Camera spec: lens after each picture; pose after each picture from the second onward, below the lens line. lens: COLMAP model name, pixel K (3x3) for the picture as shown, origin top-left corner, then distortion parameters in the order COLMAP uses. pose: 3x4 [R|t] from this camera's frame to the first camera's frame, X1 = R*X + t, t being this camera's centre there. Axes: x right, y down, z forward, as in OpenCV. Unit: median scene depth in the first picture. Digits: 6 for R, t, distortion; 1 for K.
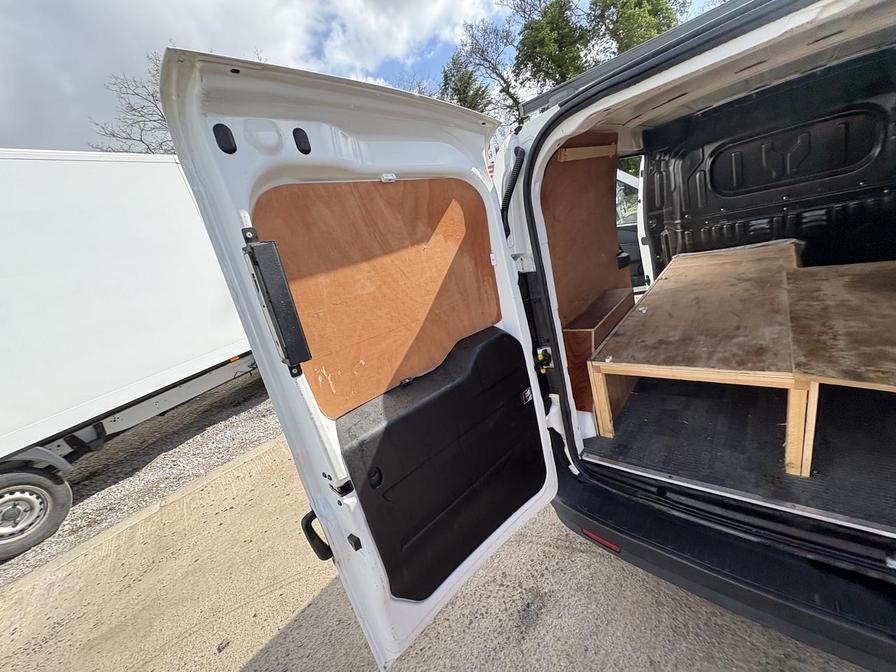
lens RADIAL K [[354.6, 0, 442.4], [0, 354.6, 334.9], [0, 0, 1]] dist [-0.000251, 0.000205]
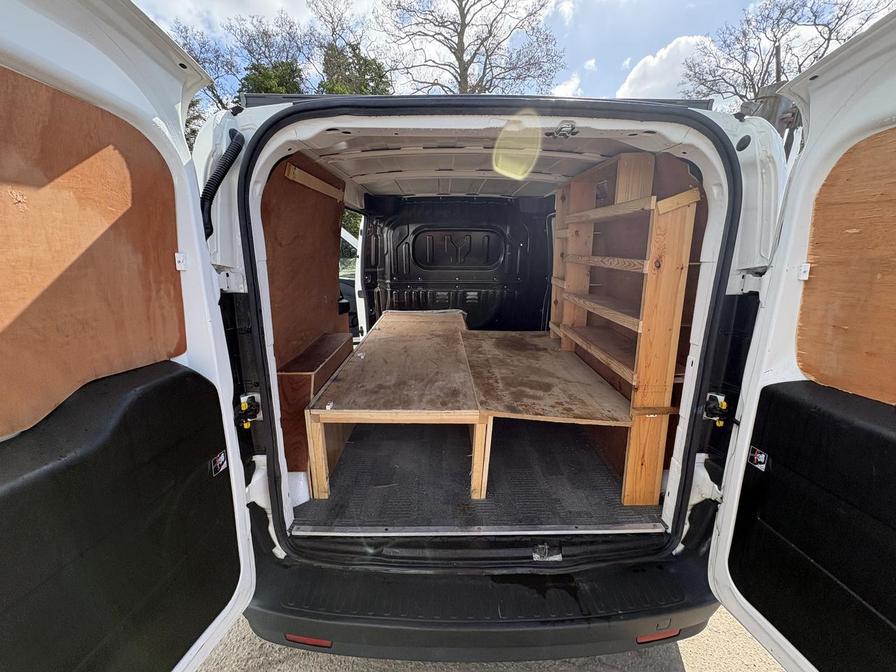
lens RADIAL K [[354.6, 0, 447.7], [0, 354.6, 334.3], [0, 0, 1]] dist [-0.000251, 0.000205]
pose [[0.705194, 0.103239, 0.701457, 0.039132], [0.001953, 0.989056, -0.147531, 0.023529], [-0.709011, 0.105408, 0.697275, 0.161768]]
